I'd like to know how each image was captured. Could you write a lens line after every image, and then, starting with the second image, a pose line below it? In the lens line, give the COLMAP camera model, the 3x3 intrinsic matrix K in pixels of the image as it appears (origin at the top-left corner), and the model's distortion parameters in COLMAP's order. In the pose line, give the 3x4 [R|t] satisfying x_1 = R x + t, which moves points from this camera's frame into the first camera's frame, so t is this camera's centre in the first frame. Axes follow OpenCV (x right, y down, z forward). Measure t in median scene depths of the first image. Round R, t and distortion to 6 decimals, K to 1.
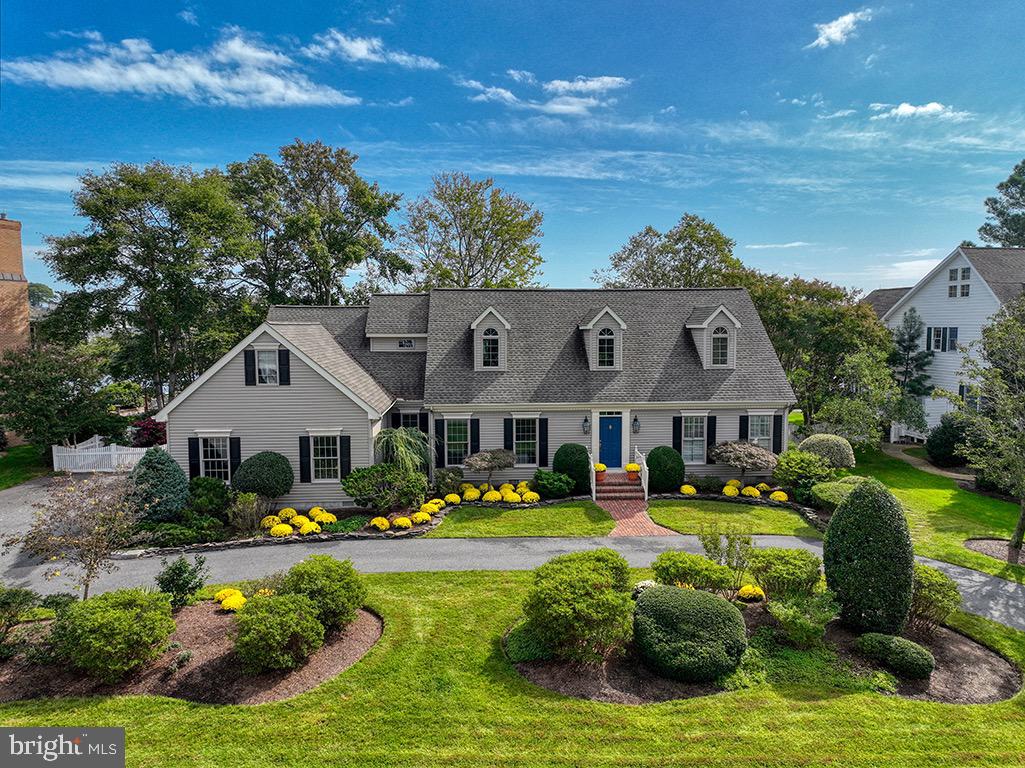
lens RADIAL K [[728.5, 0, 513.3], [0, 728.5, 380.9], [0, 0, 1]] dist [0.007662, 0.003781]
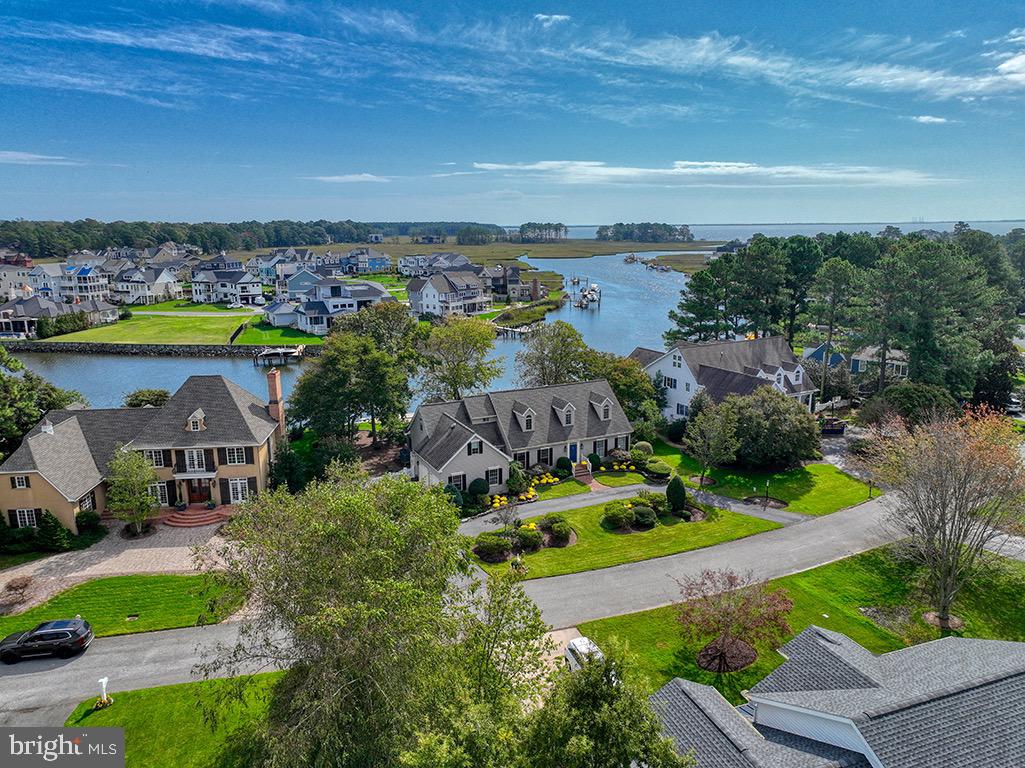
lens RADIAL K [[728.5, 0, 510.9], [0, 728.5, 385.6], [0, 0, 1]] dist [0.007662, 0.003781]
pose [[0.927245, -0.085632, 0.364532, -1.054181], [0.034113, 0.988770, 0.145499, -0.571457], [-0.372898, -0.122478, 0.919753, -1.371378]]
